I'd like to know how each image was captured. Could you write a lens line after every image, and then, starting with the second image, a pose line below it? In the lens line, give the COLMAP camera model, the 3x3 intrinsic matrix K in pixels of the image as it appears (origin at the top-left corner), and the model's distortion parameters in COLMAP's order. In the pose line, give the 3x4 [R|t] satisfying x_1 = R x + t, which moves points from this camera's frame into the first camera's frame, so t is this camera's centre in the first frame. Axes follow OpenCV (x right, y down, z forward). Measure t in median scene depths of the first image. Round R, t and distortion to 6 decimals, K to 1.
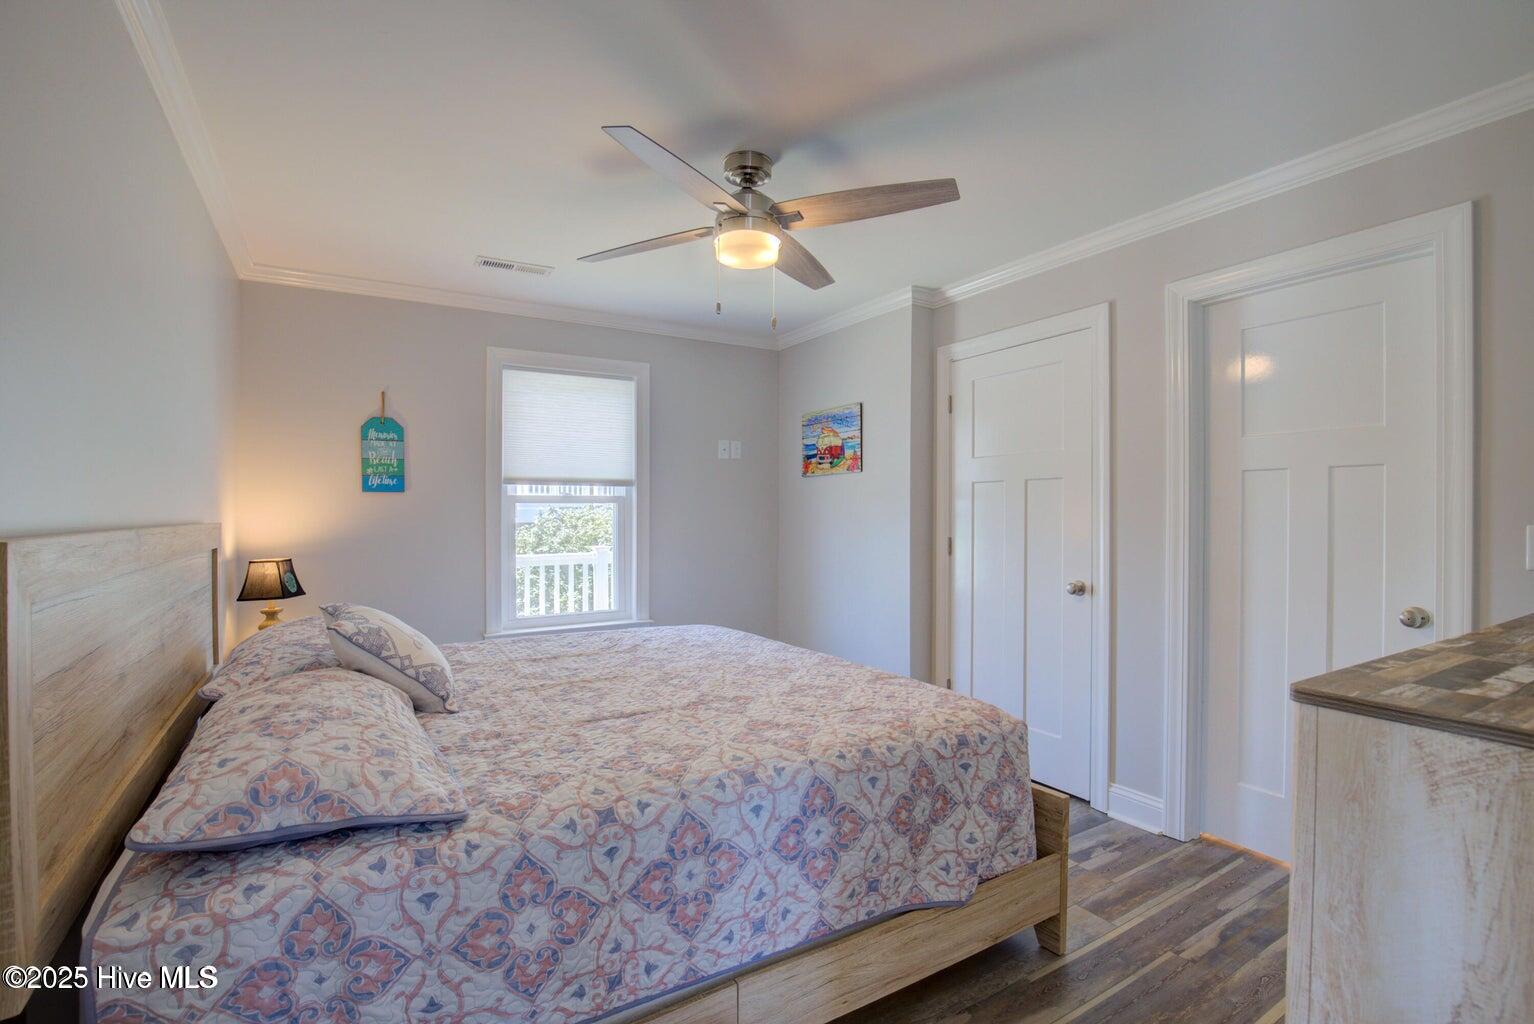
lens RADIAL K [[699.4, 0, 767.1], [0, 699.4, 514.4], [0, 0, 1]] dist [-0.039373, 0.007734]
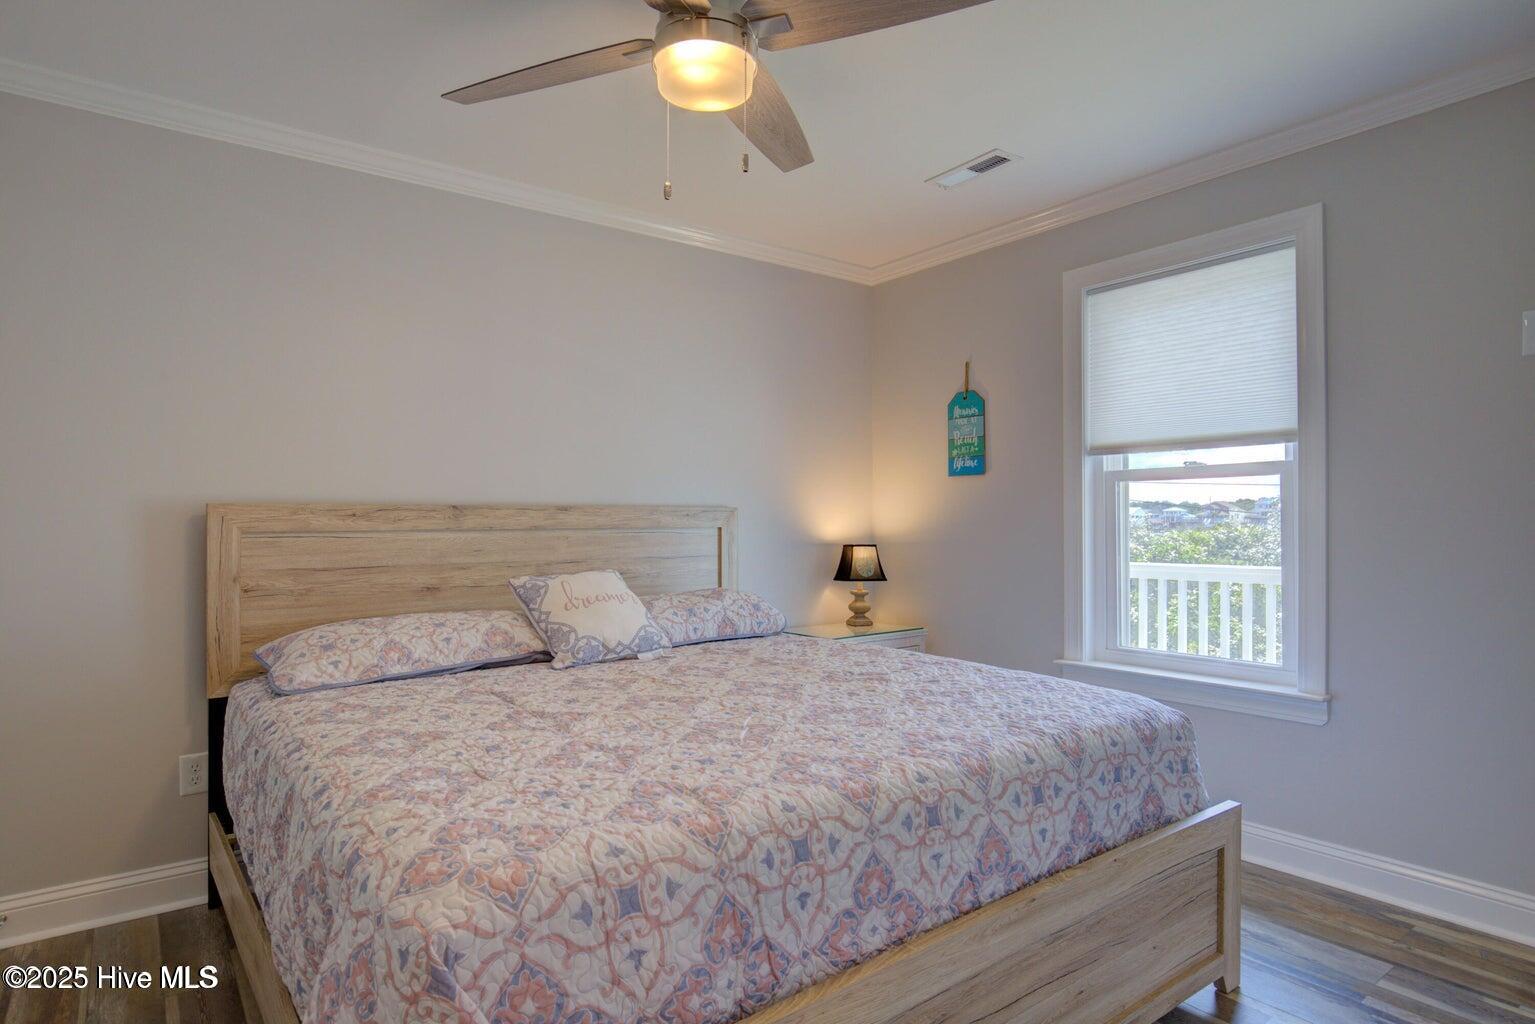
lens RADIAL K [[849.1, 0, 770.8], [0, 849.1, 515.1], [0, 0, 1]] dist [-0.014040, -0.000475]
pose [[0.102315, -0.006230, -0.994733, 0.497910], [-0.001728, 0.999978, -0.006441, 0.025560], [0.994751, 0.002378, 0.102302, 0.638353]]
